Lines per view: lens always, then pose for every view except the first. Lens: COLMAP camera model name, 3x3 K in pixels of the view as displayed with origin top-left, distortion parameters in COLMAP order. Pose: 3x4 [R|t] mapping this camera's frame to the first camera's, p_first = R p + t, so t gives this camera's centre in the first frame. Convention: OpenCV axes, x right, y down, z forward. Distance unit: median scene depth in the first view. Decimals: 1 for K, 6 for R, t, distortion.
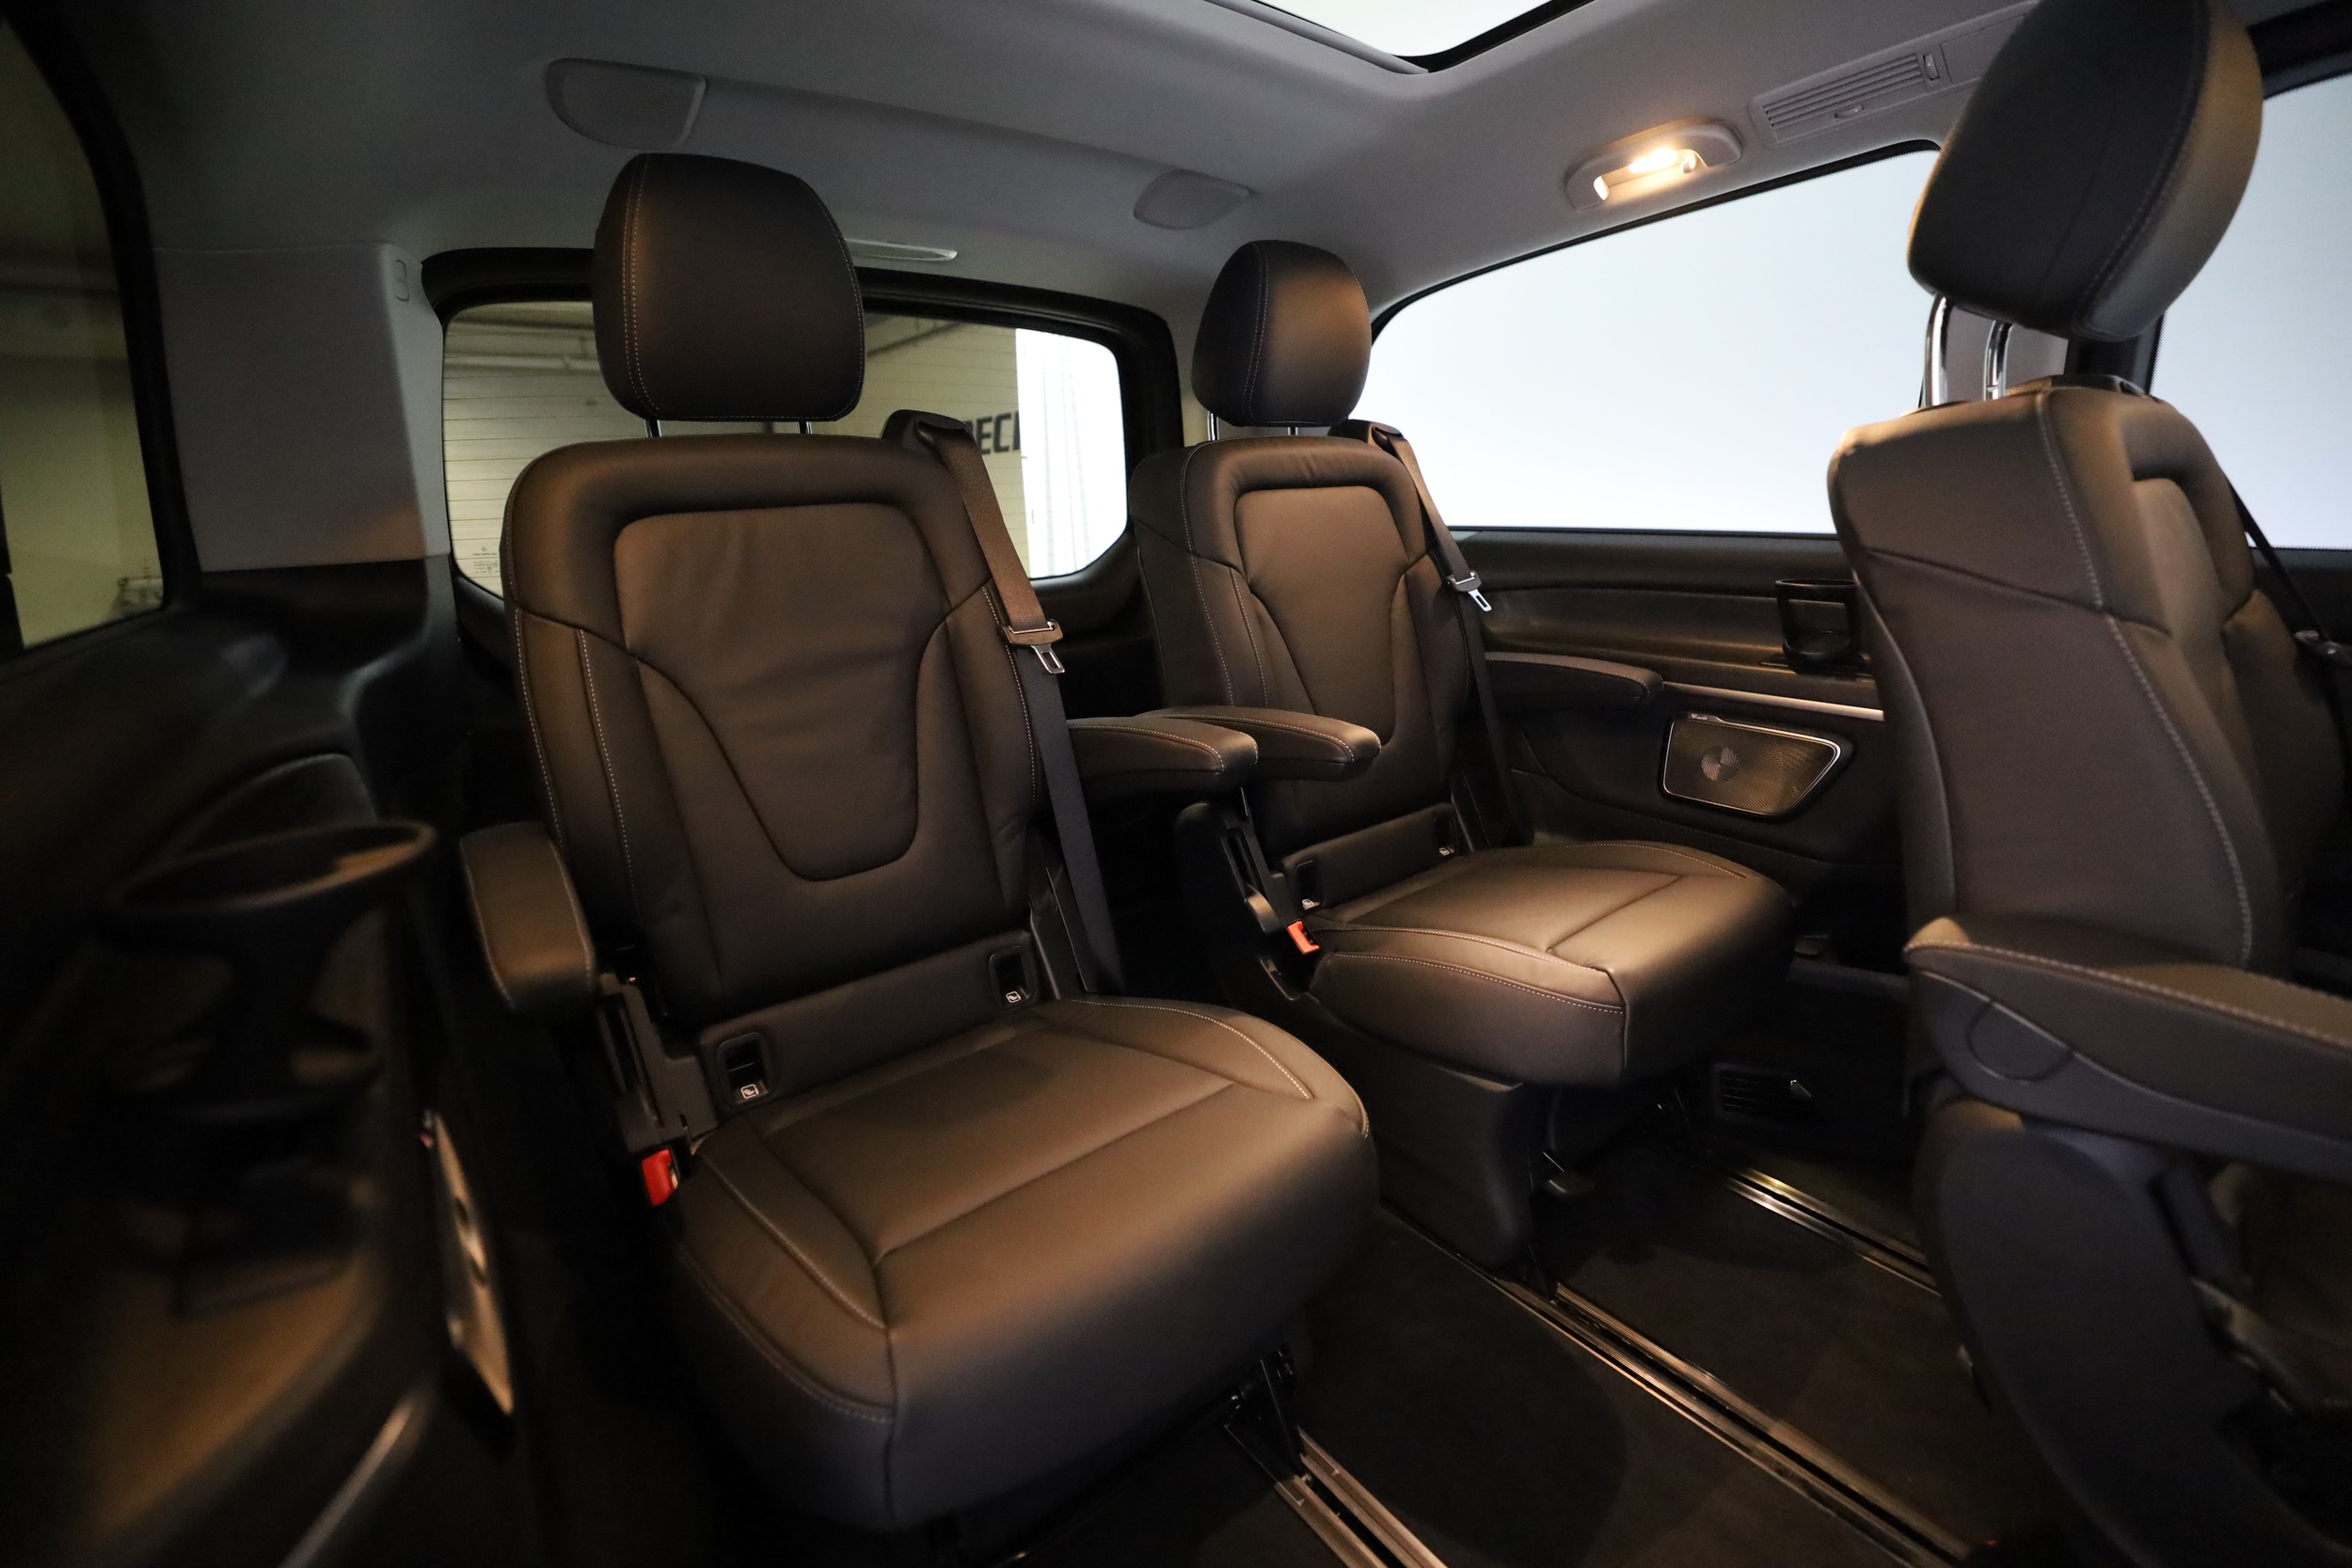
lens RADIAL K [[1004.7, 0, 1188.6], [0, 1004.7, 785.1], [0, 0, 1]] dist [-0.038660, 0.010002]
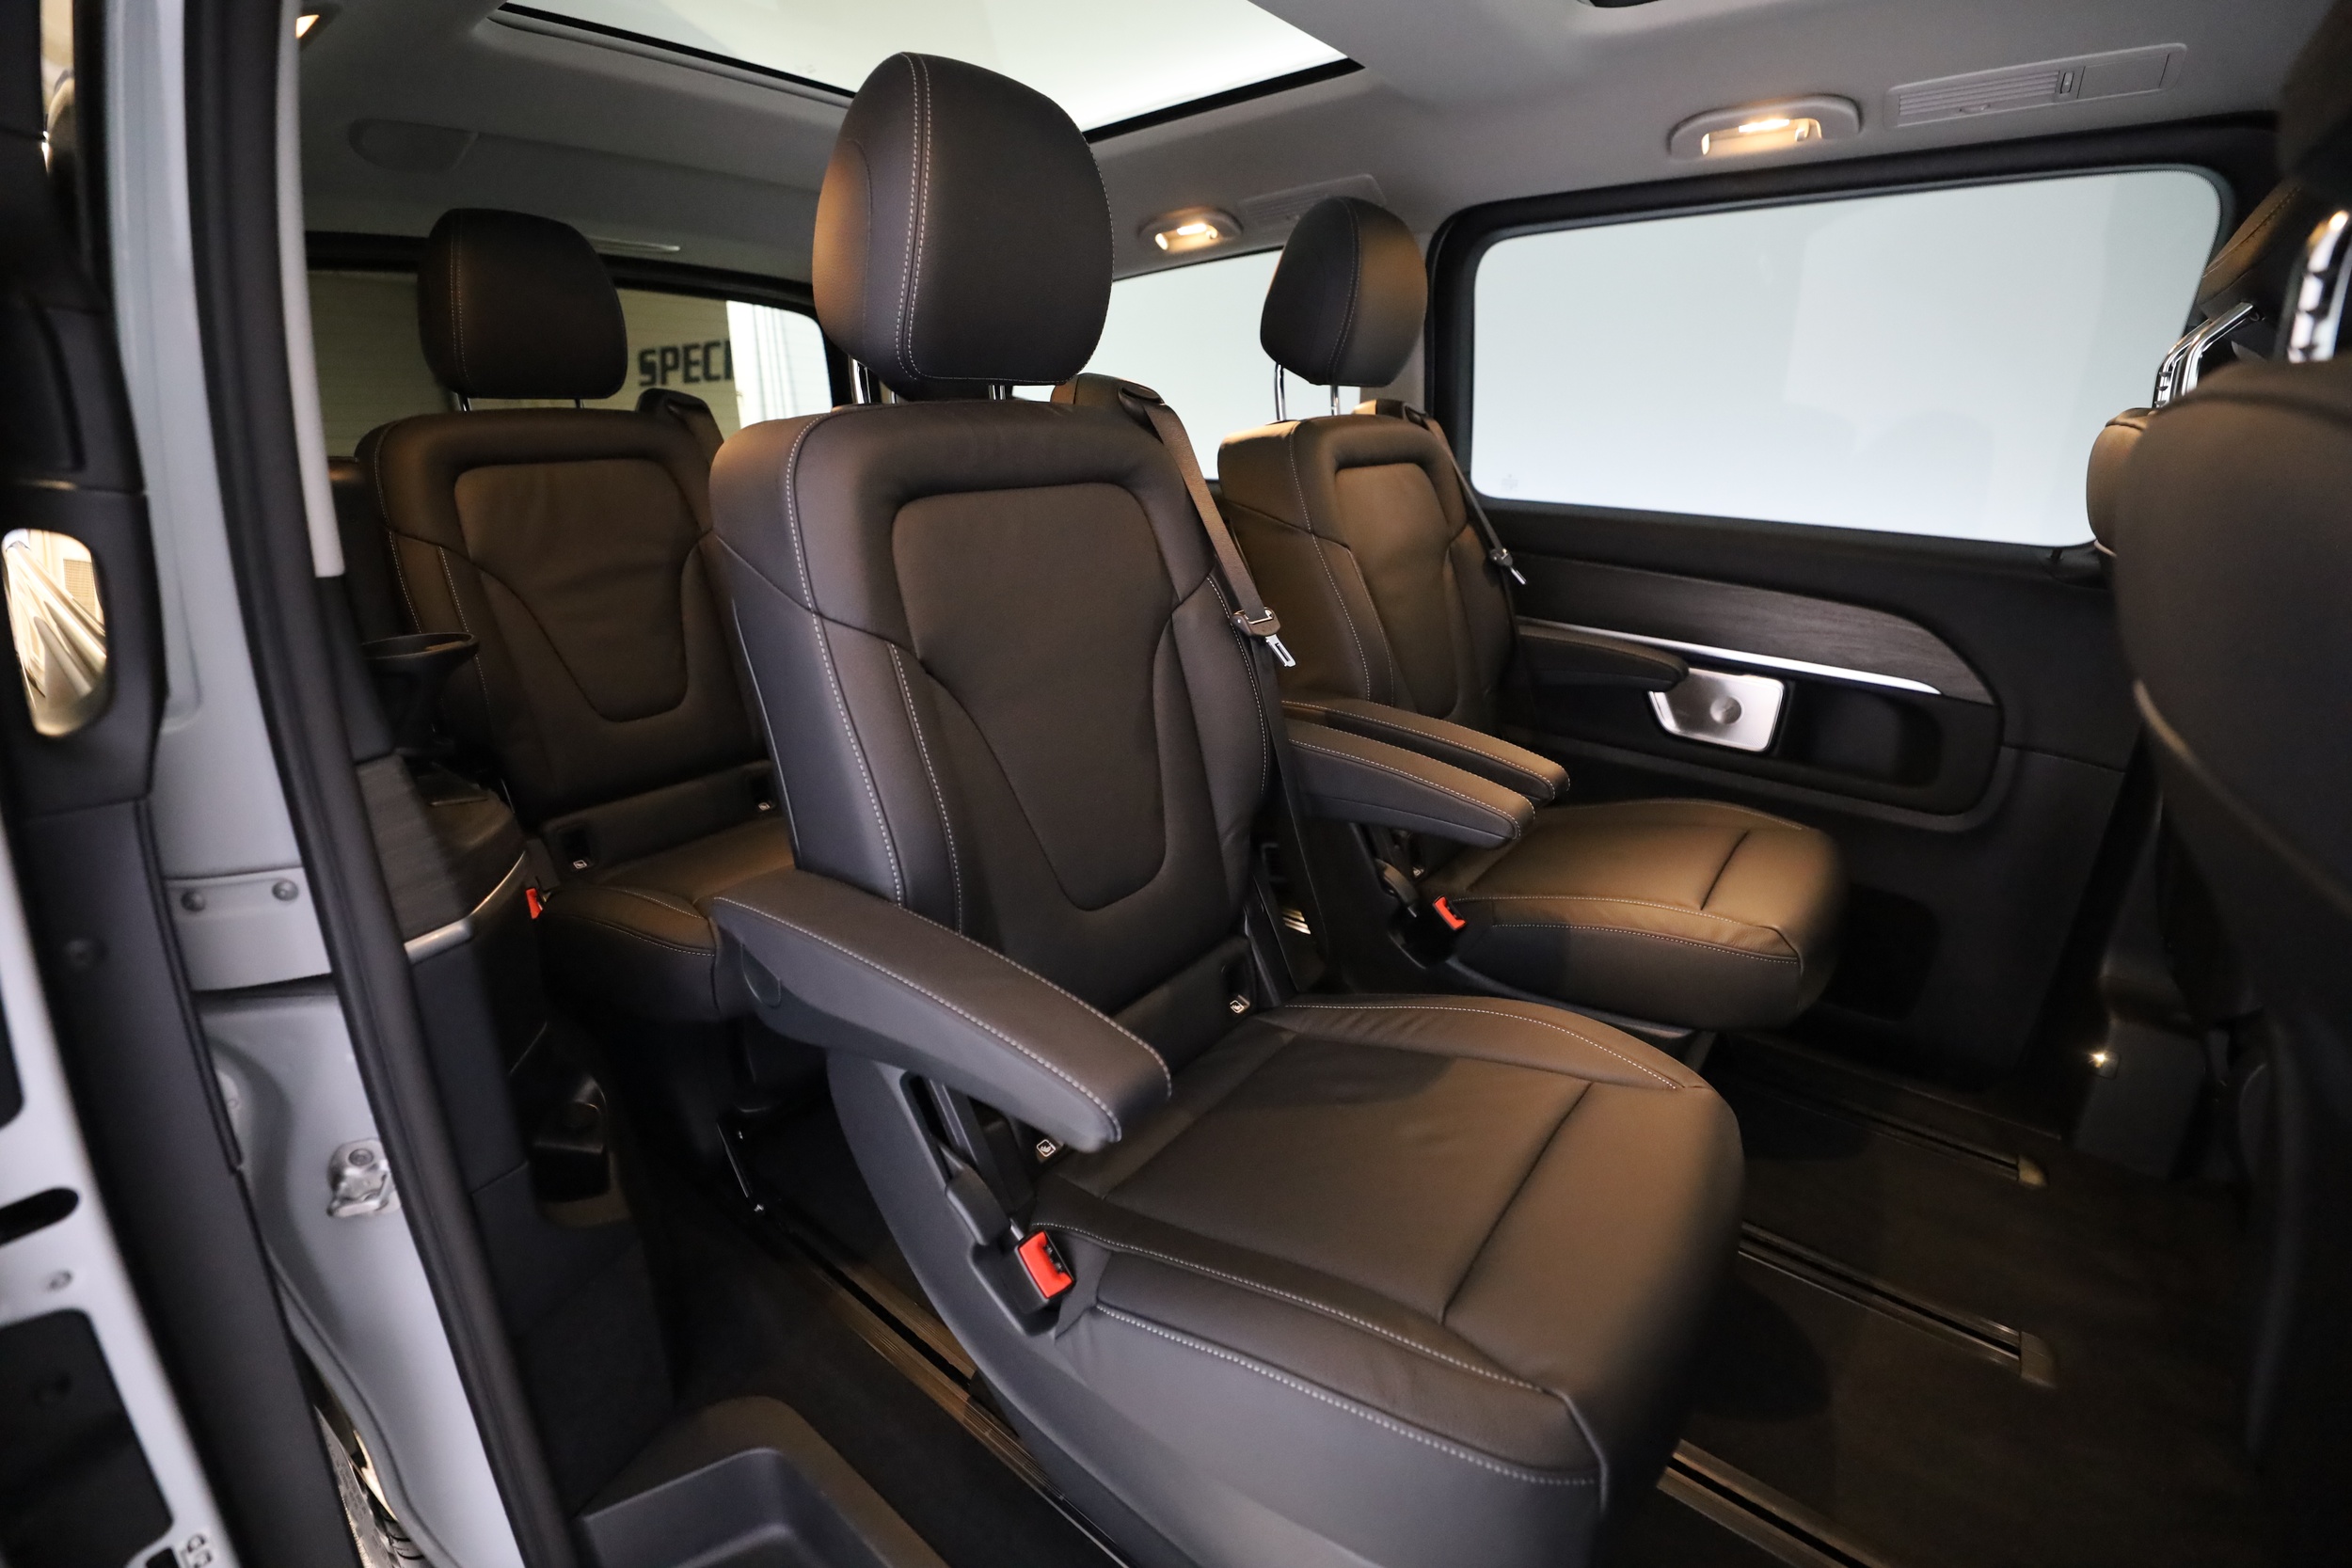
lens RADIAL K [[1004.7, 0, 1181.3], [0, 1004.7, 786.6], [0, 0, 1]] dist [-0.038660, 0.010002]
pose [[0.970536, -0.051849, 0.235313, 0.074834], [0.036725, 0.996995, 0.068207, 0.108761], [-0.238142, -0.057556, 0.969523, -0.553859]]
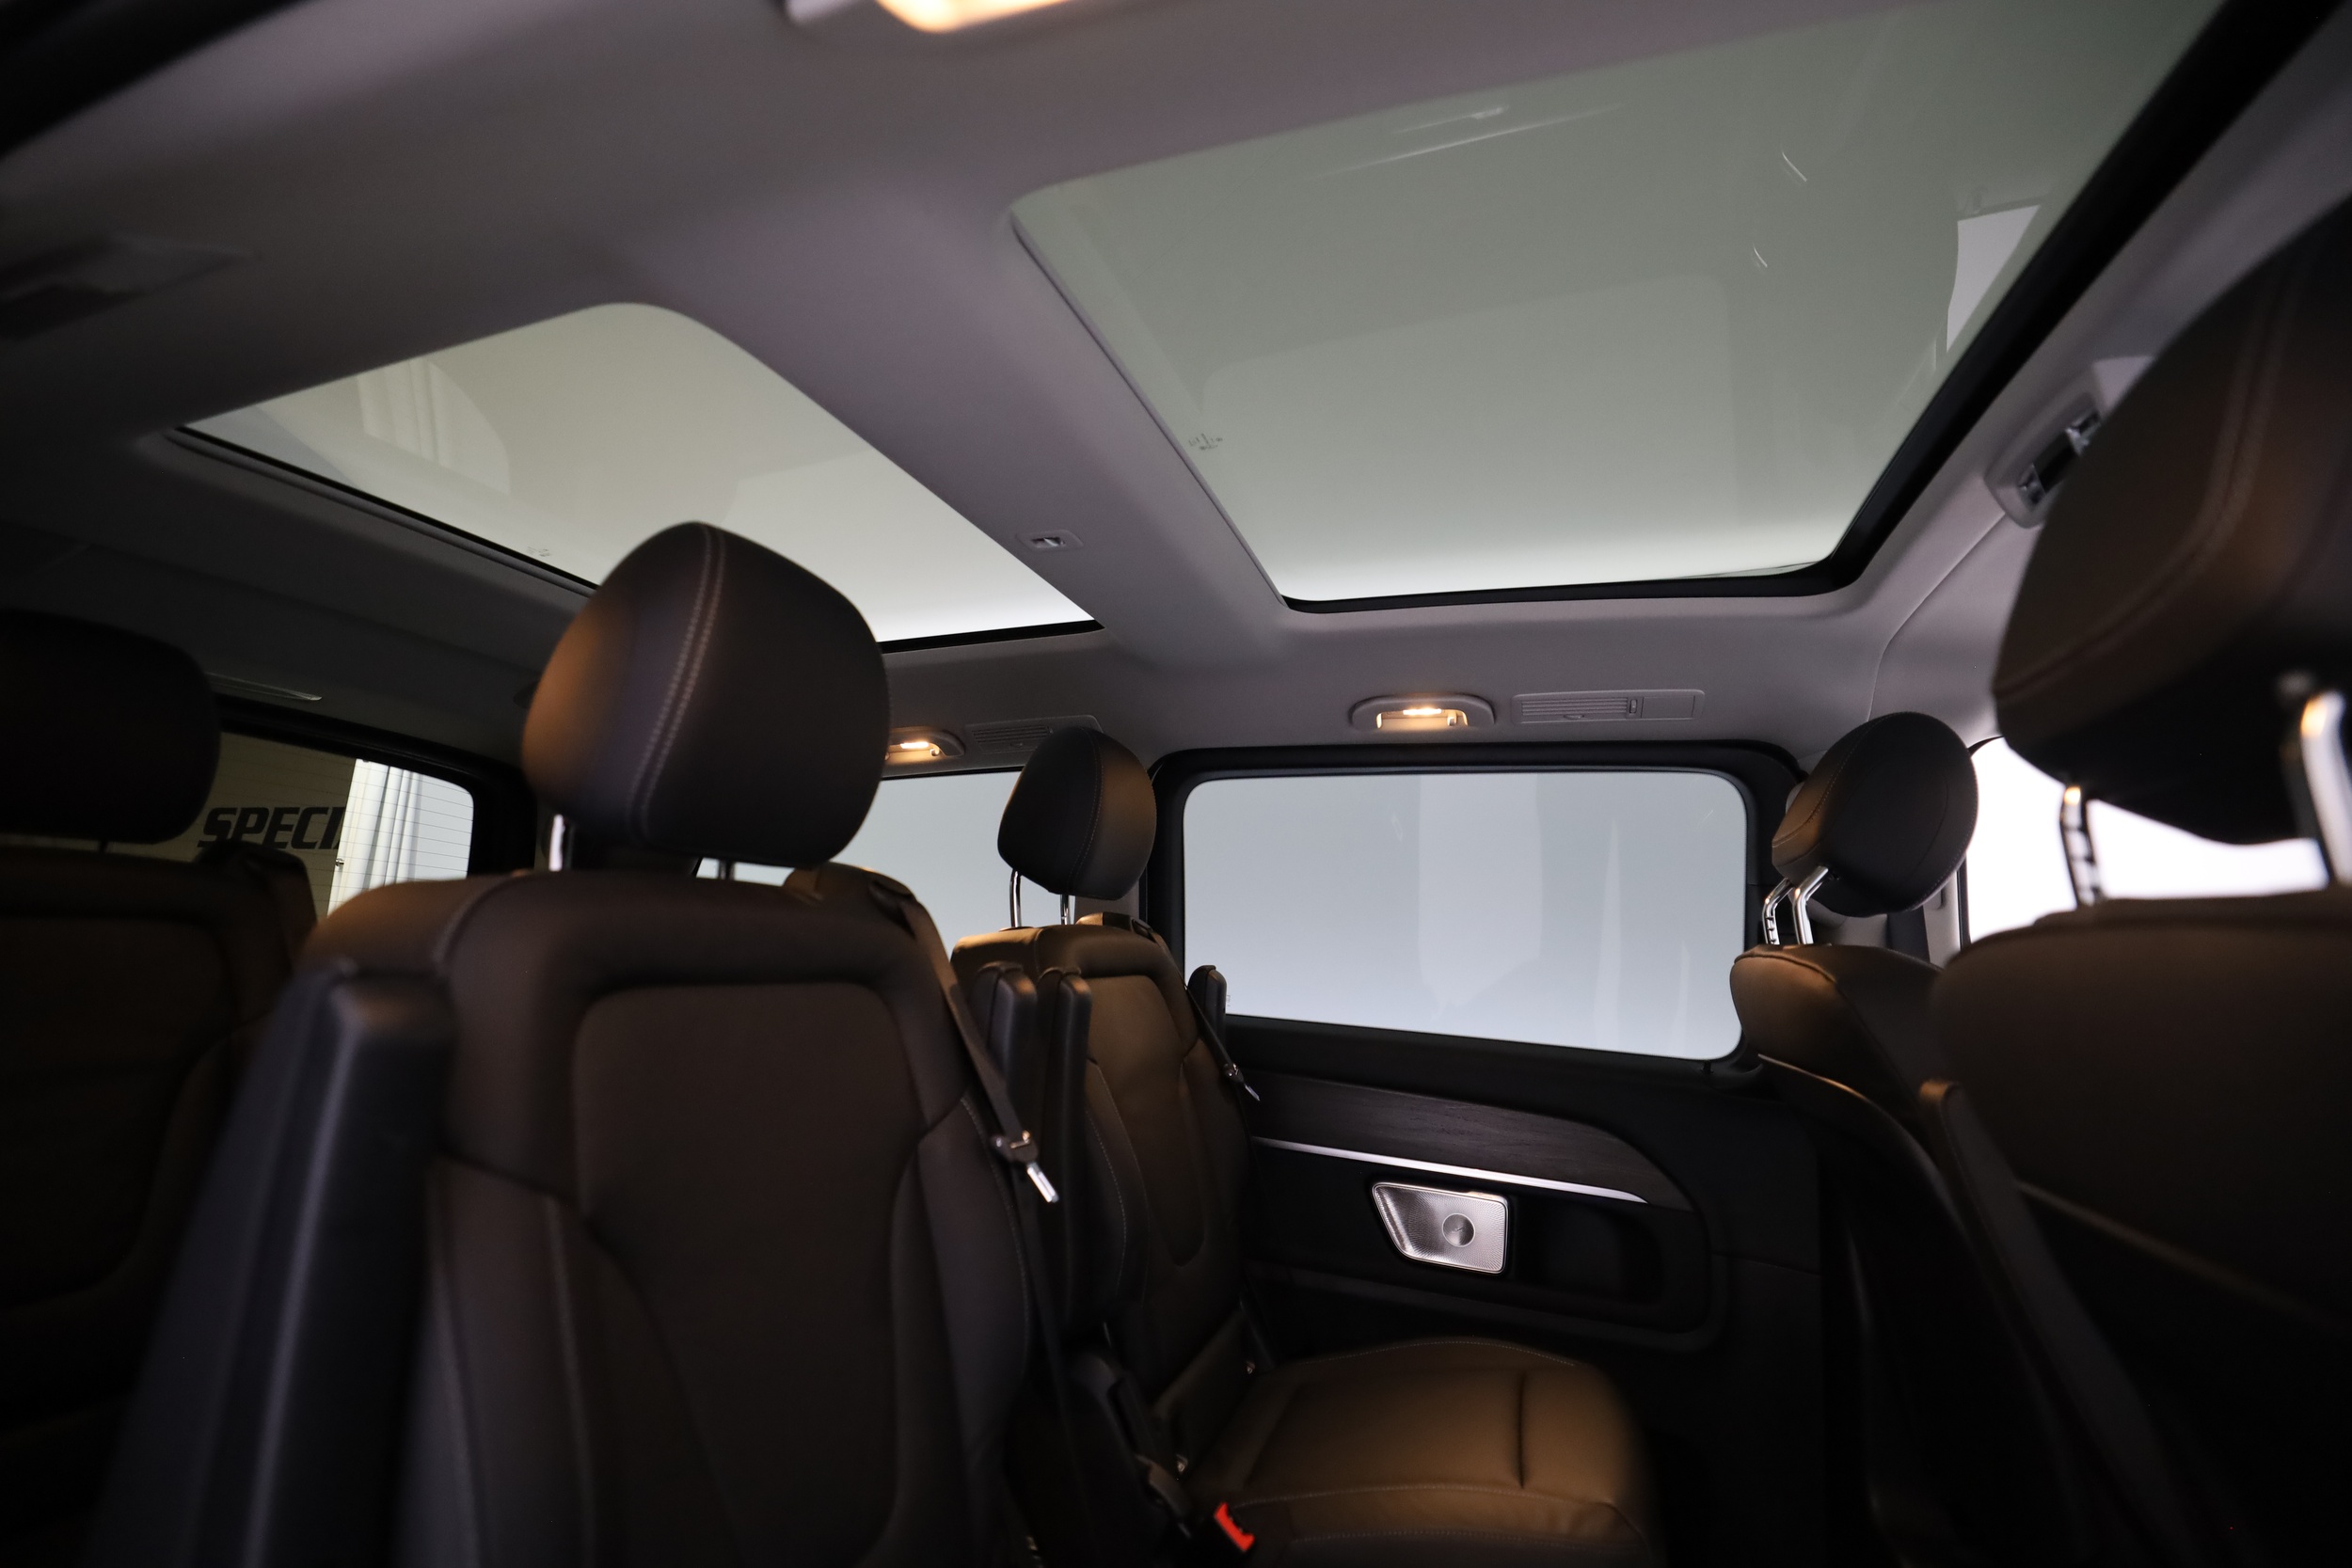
lens RADIAL K [[1004.7, 0, 1176.0], [0, 1004.7, 797.5], [0, 0, 1]] dist [-0.038660, 0.010002]
pose [[0.843115, 0.150230, 0.516322, 0.031463], [0.074866, 0.918037, -0.389363, 0.080776], [-0.532496, 0.366933, 0.762763, -0.413448]]
